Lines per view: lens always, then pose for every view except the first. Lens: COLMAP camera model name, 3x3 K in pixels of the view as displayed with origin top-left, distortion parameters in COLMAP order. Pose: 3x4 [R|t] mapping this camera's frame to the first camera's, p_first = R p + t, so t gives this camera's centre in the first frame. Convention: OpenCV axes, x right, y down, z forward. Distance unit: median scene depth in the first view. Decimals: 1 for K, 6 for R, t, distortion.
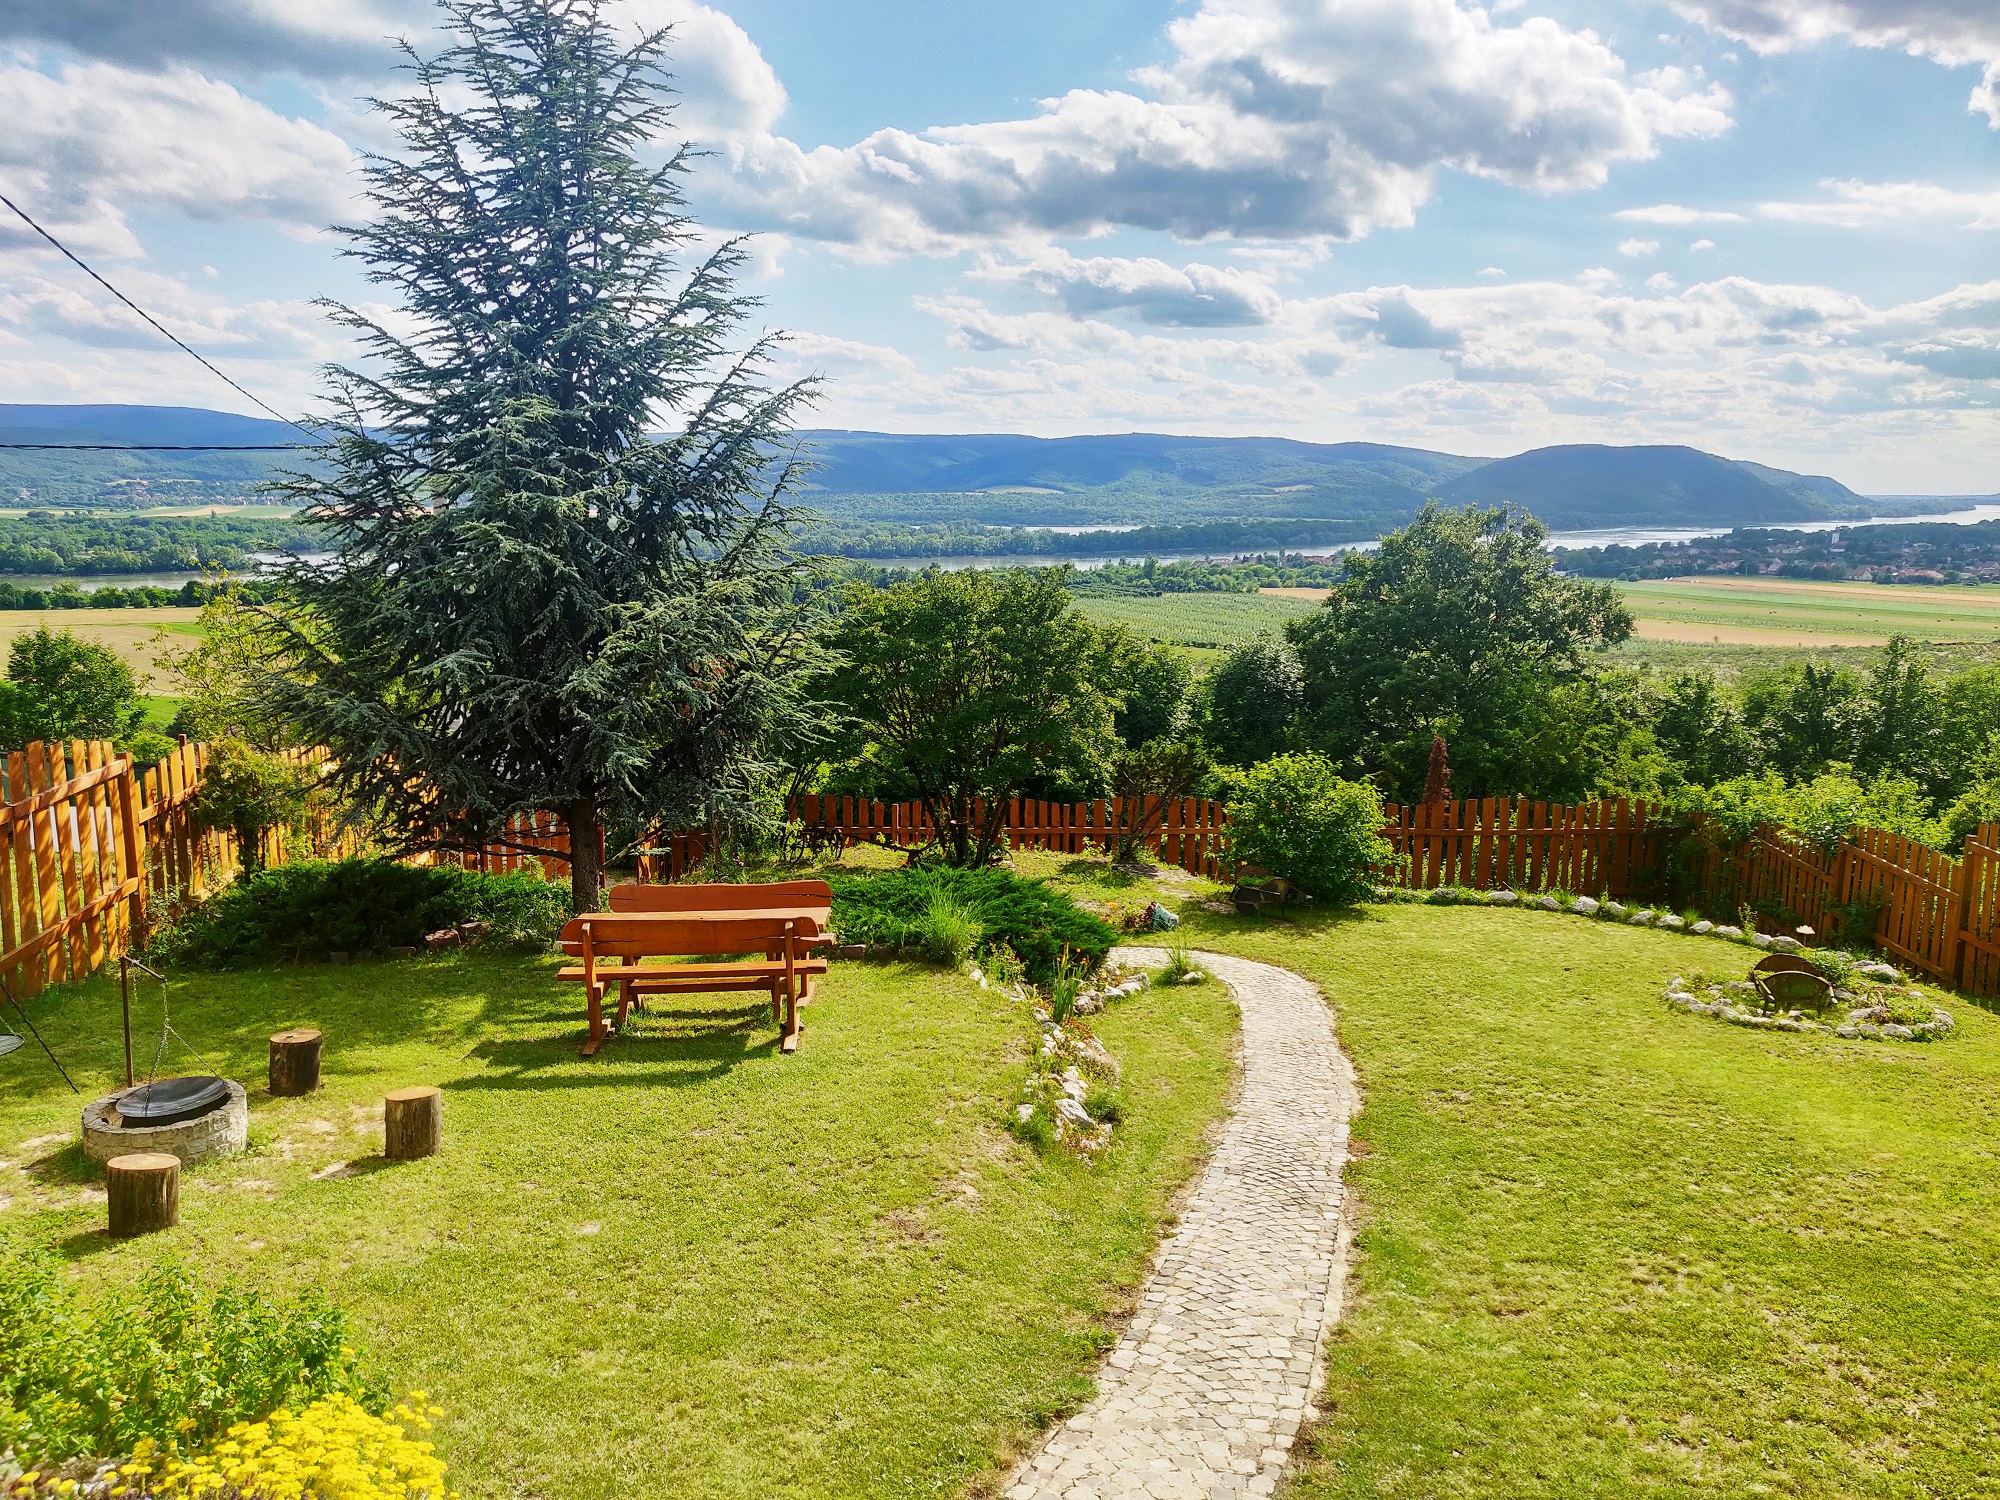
lens RADIAL K [[1507.4, 0, 1053.5], [0, 1507.4, 756.9], [0, 0, 1]] dist [-0.003587, 0.013212]
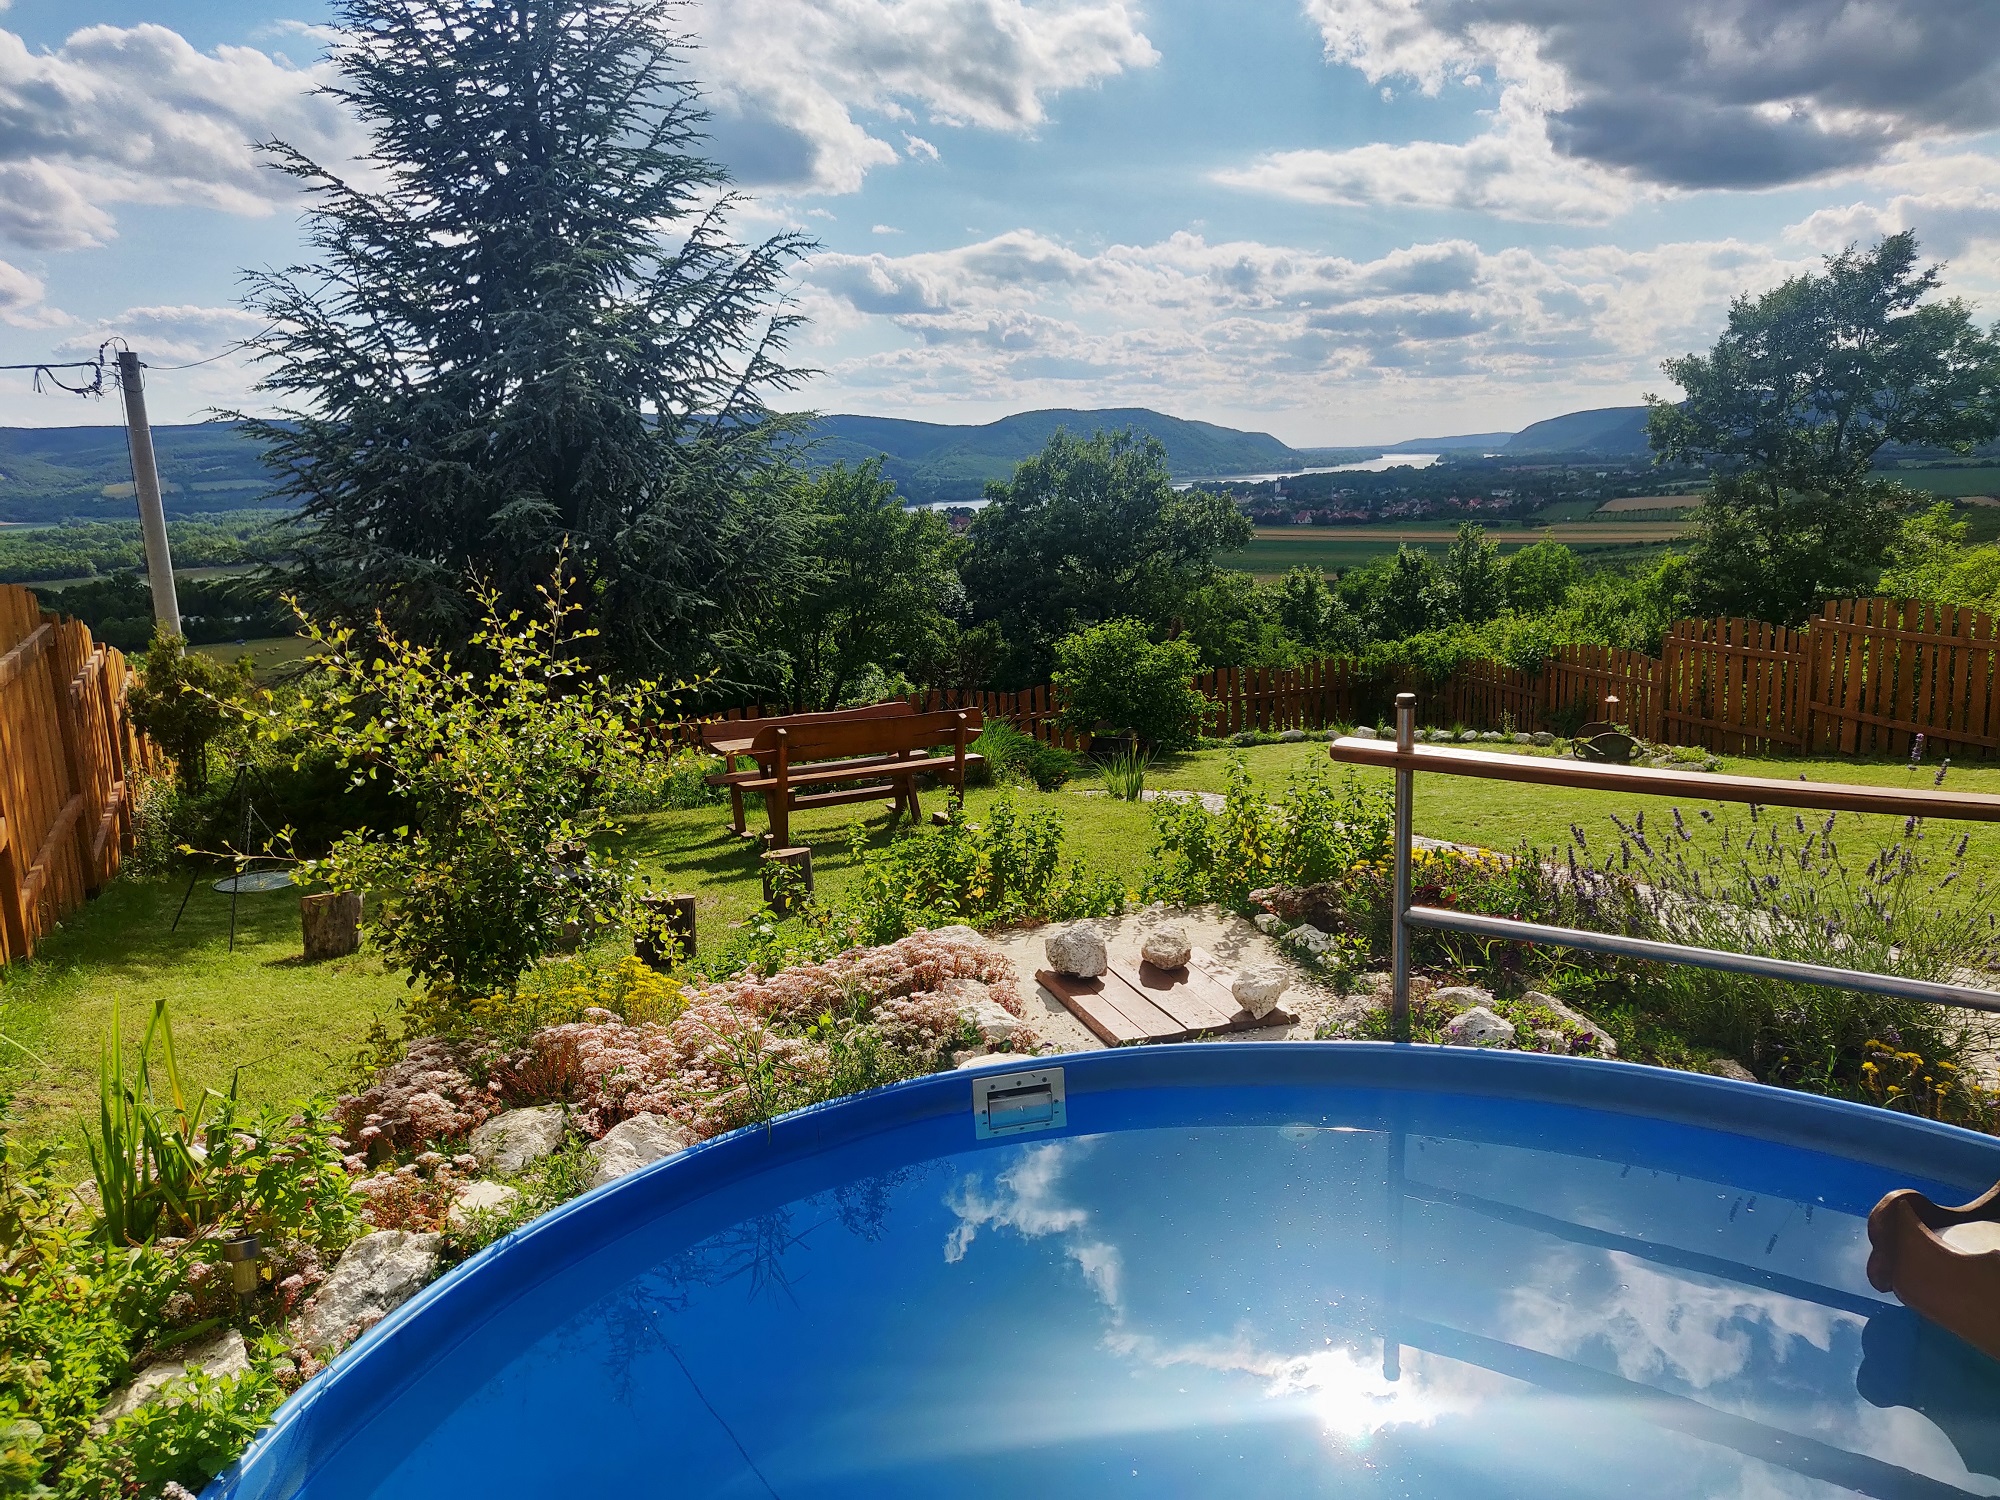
lens RADIAL K [[1507.4, 0, 1013.7], [0, 1507.4, 761.3], [0, 0, 1]] dist [-0.003587, 0.013212]
pose [[0.951269, -0.097919, 0.292404, -0.130198], [0.092784, 0.995191, 0.031412, 0.032428], [-0.294073, -0.002750, 0.955779, -0.009429]]
